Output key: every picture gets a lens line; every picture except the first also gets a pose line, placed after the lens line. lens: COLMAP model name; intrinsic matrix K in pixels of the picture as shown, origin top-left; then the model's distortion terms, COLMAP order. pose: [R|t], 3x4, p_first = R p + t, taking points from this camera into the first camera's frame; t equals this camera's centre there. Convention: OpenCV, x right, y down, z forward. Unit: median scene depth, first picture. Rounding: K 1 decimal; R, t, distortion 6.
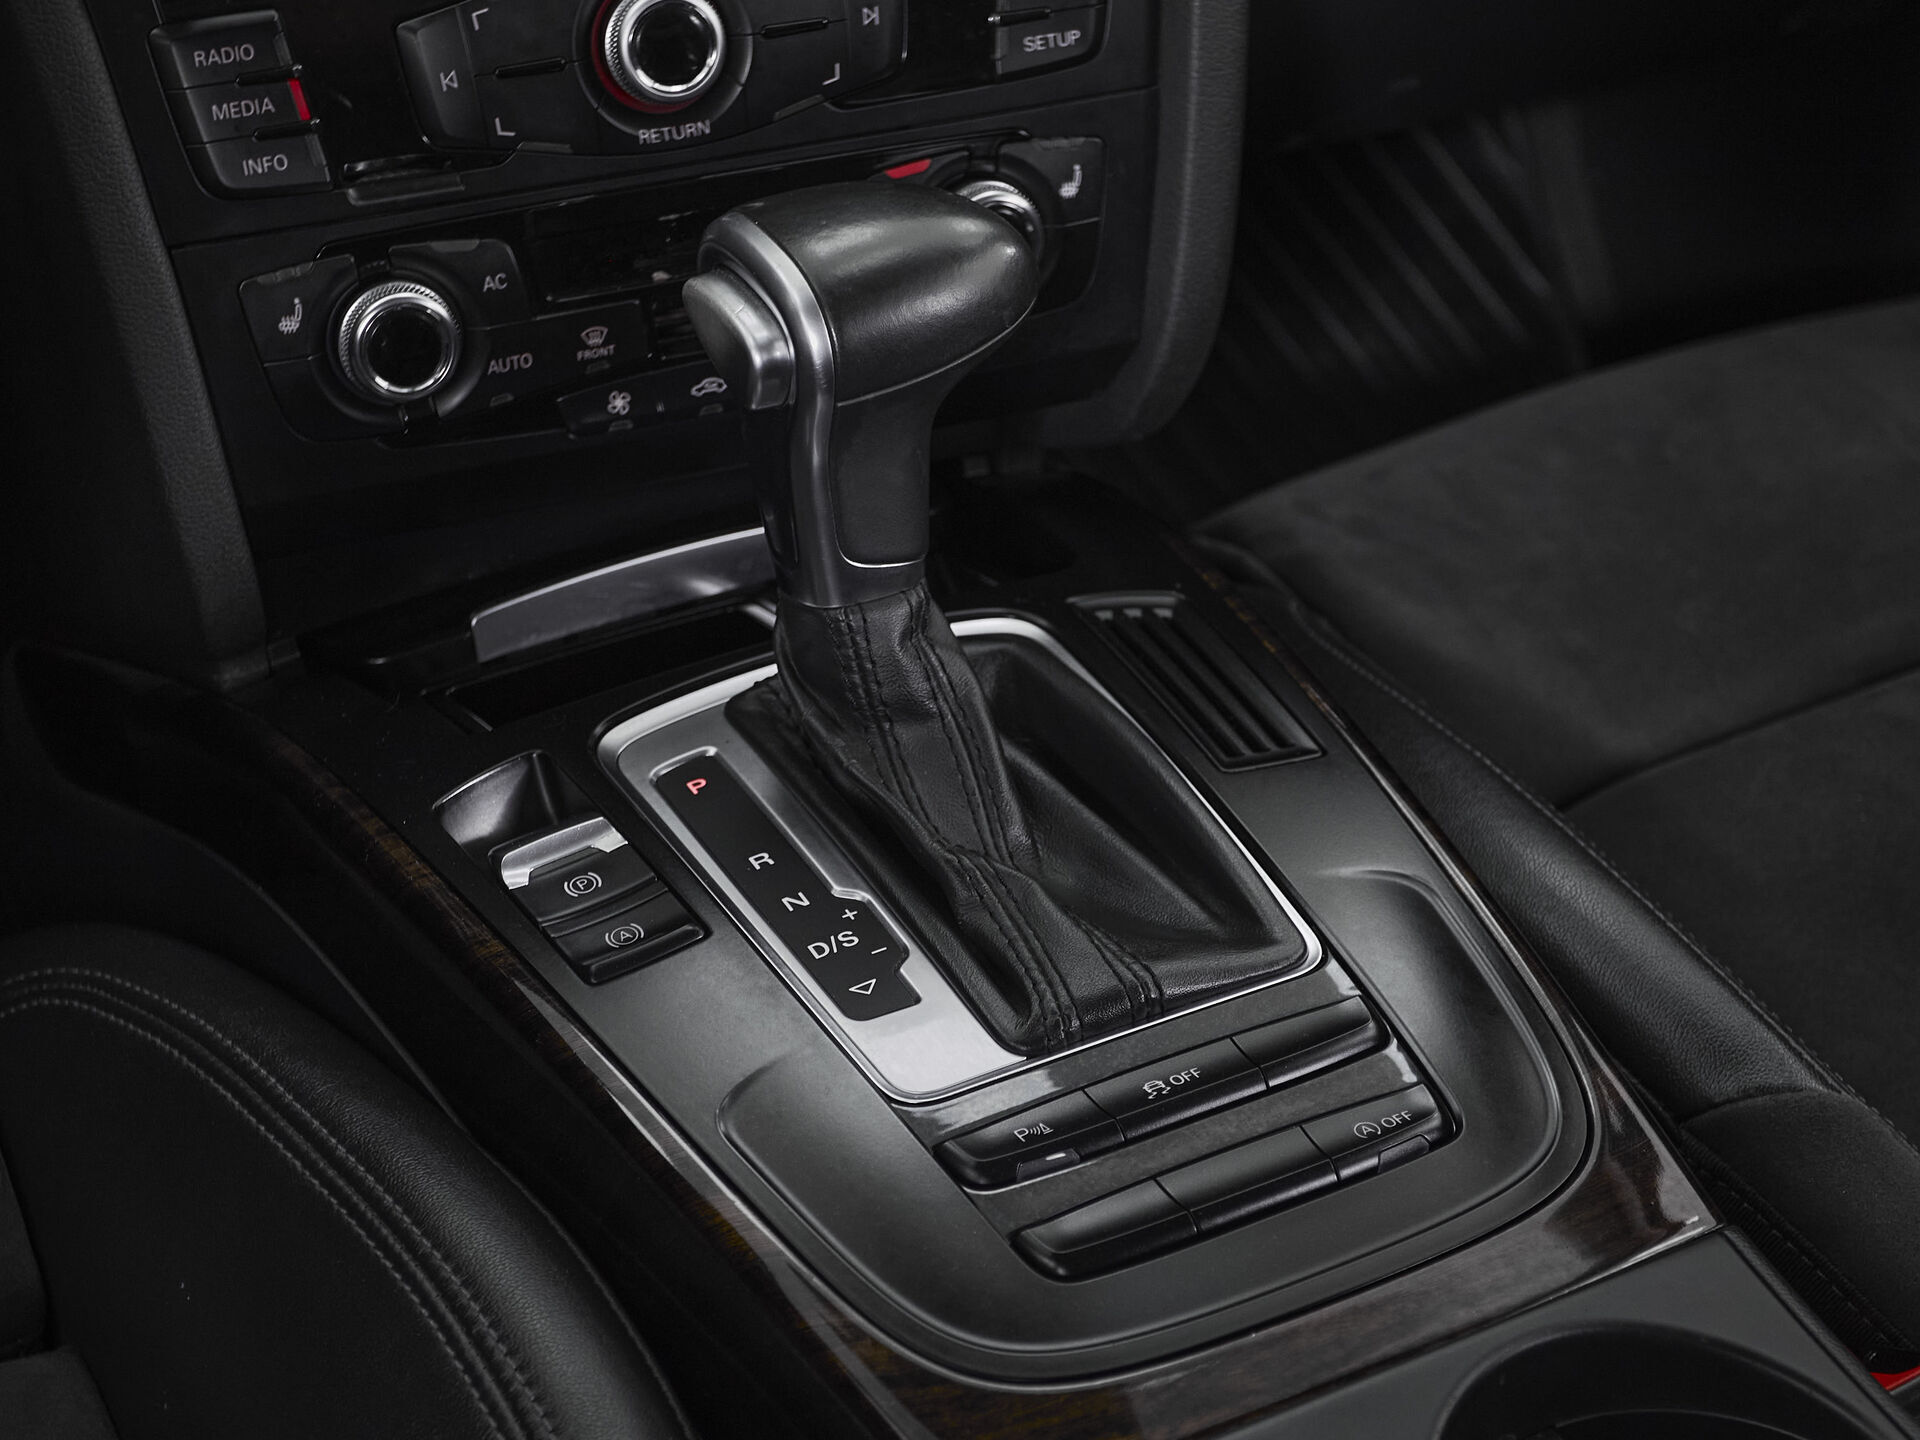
lens RADIAL K [[3469.2, 0, 929.7], [0, 3469.2, 871.0], [0, 0, 1]] dist [0.053488, -0.132634]
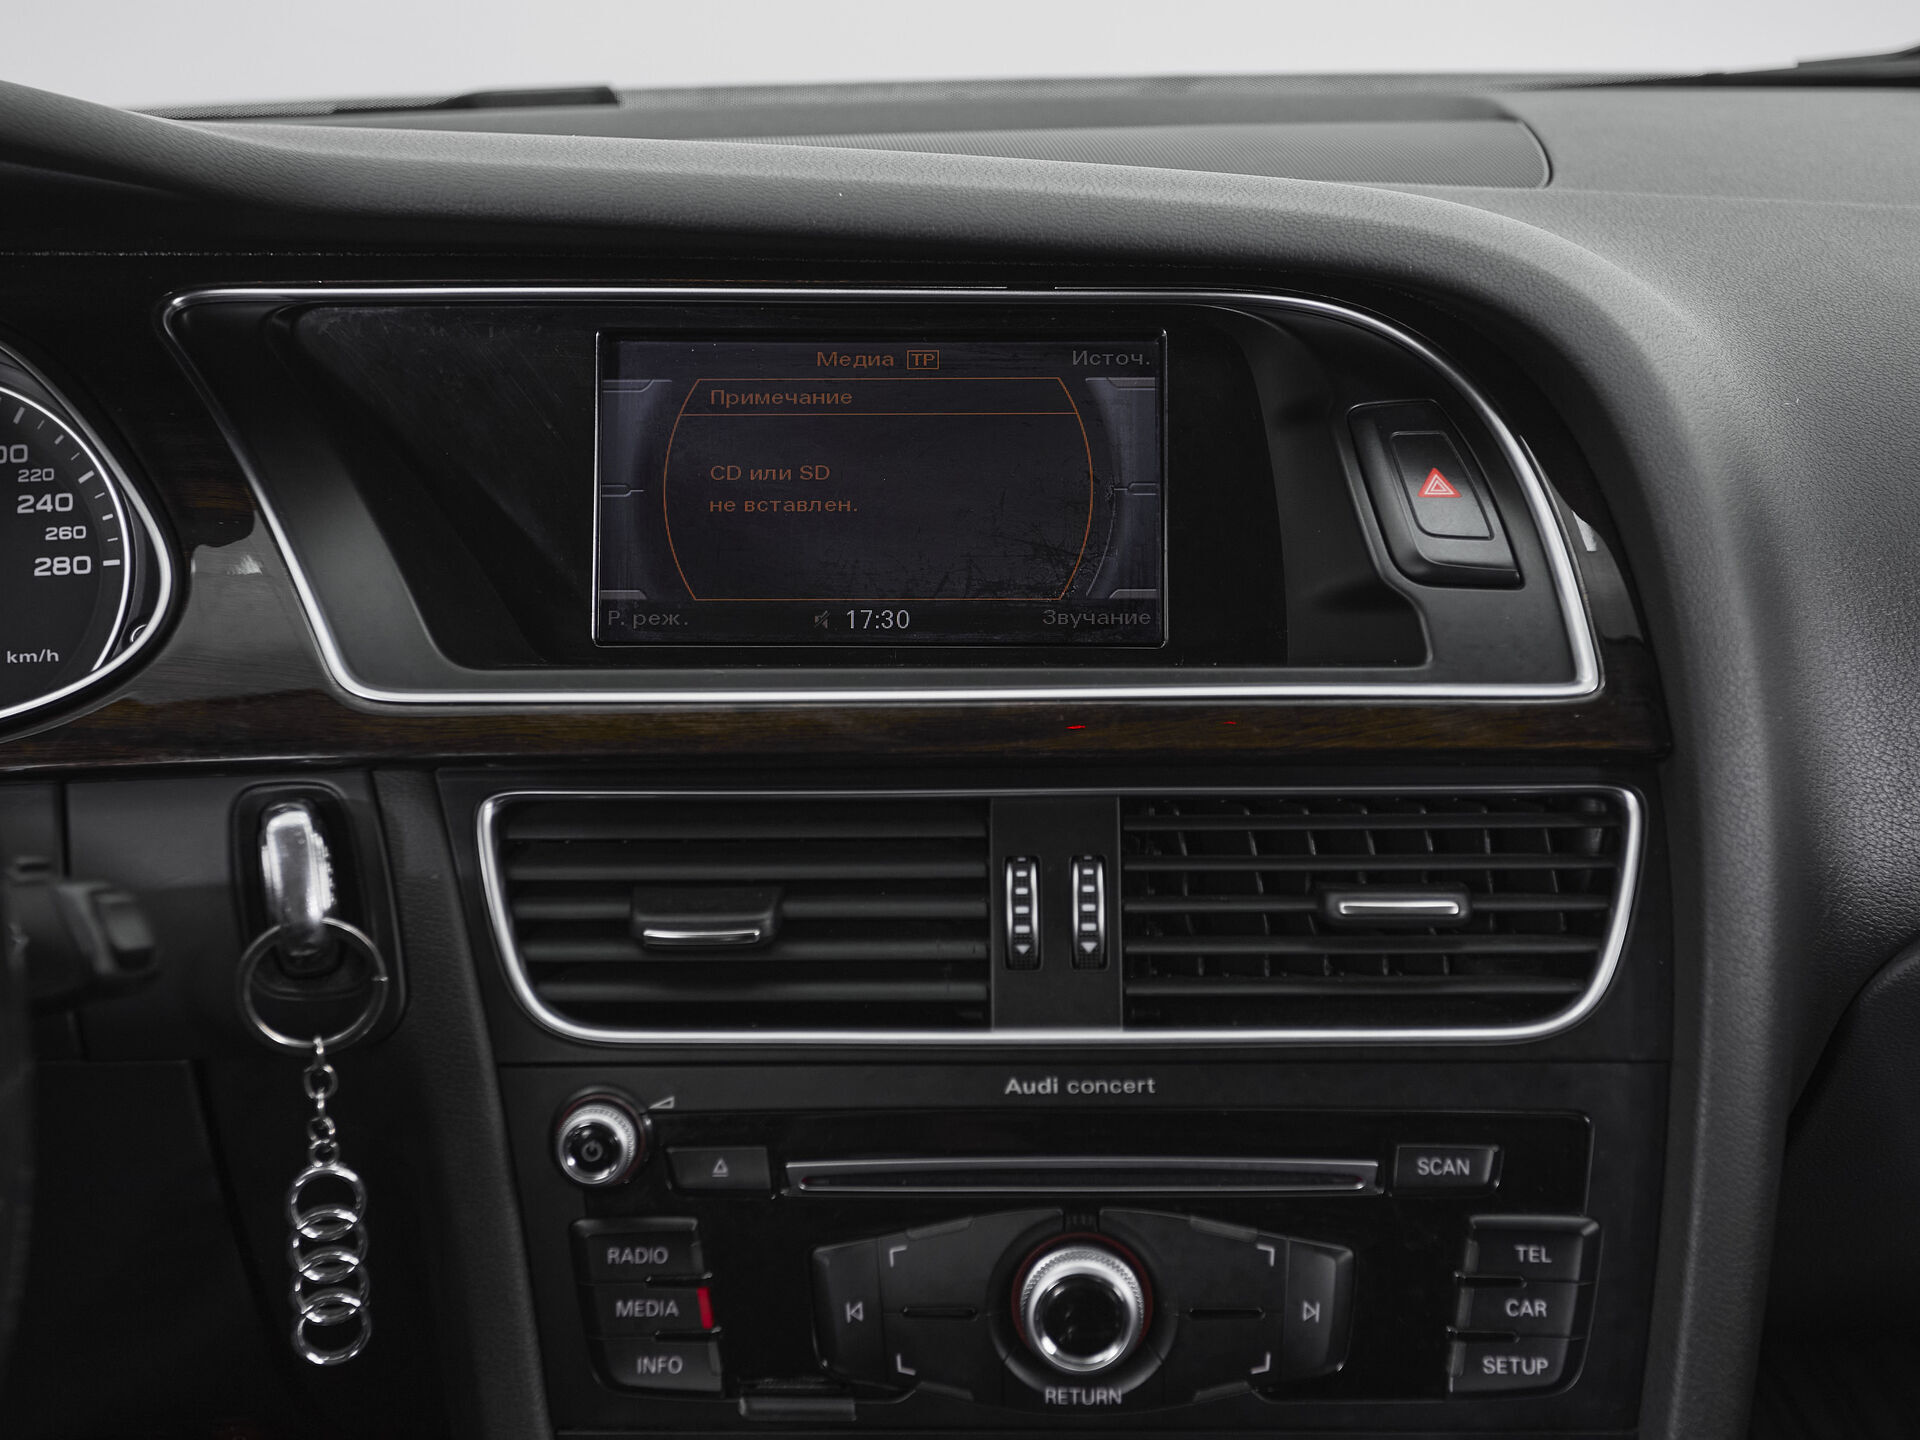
lens RADIAL K [[2693.3, 0, 965.6], [0, 2693.3, 621.3], [0, 0, 1]] dist [0.024628, -0.001552]
pose [[0.921400, 0.118942, -0.369966, 0.152246], [-0.212319, 0.951440, -0.222898, -0.252119], [0.325488, 0.283929, 0.901910, 0.267088]]
